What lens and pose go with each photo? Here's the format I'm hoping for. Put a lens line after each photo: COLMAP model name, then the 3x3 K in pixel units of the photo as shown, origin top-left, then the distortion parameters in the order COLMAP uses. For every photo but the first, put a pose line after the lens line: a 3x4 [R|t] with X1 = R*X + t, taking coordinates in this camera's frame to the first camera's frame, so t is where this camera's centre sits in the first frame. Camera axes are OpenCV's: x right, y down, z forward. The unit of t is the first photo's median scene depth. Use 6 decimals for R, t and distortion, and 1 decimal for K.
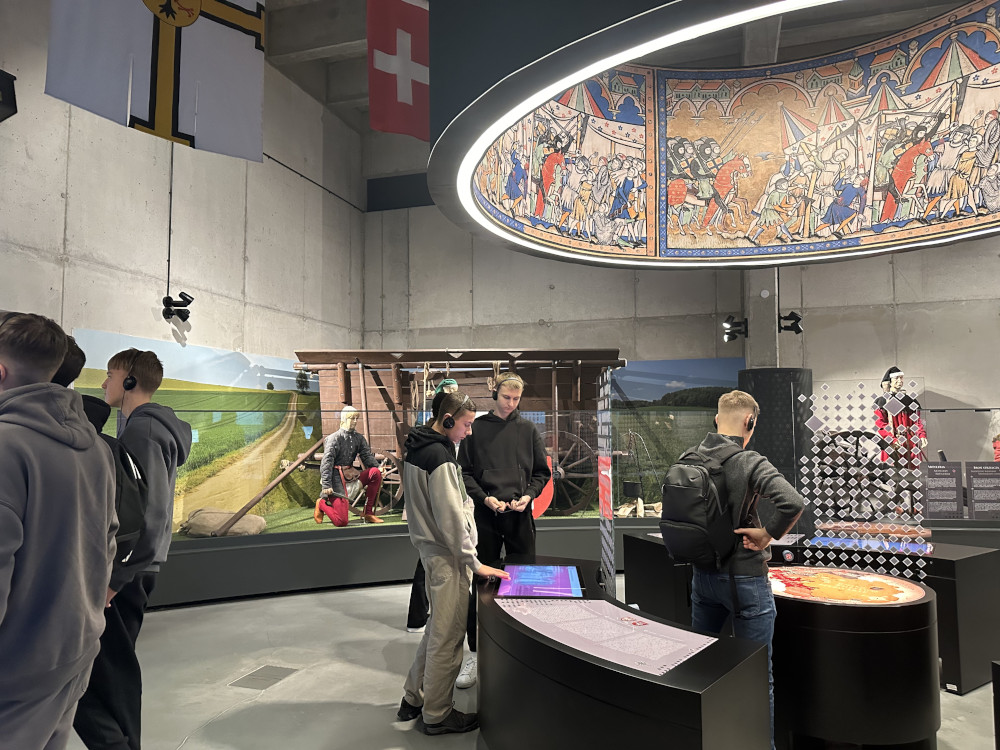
lens RADIAL K [[703.9, 0, 500.0], [0, 703.9, 375.0], [0, 0, 1]] dist [0.069439, -0.094245]
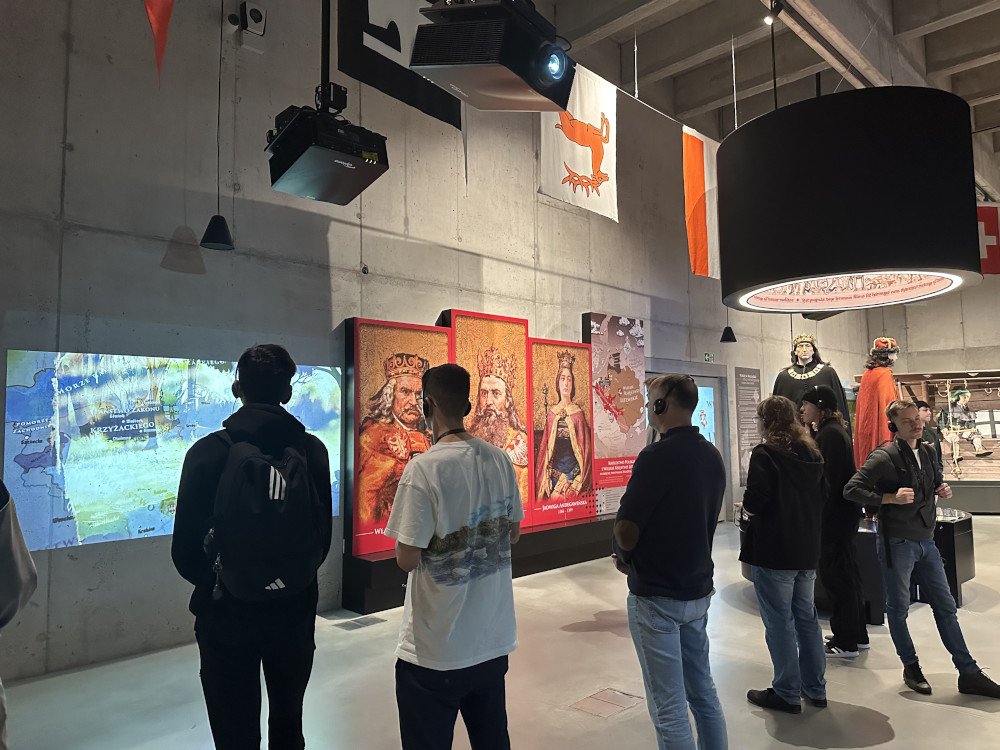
lens RADIAL K [[718.3, 0, 486.2], [0, 718.3, 371.6], [0, 0, 1]] dist [0.069715, -0.113404]
pose [[0.882105, -0.041125, -0.469255, -0.258899], [0.041252, 0.999099, -0.010013, -0.062959], [0.469243, -0.010525, 0.883006, -0.892289]]
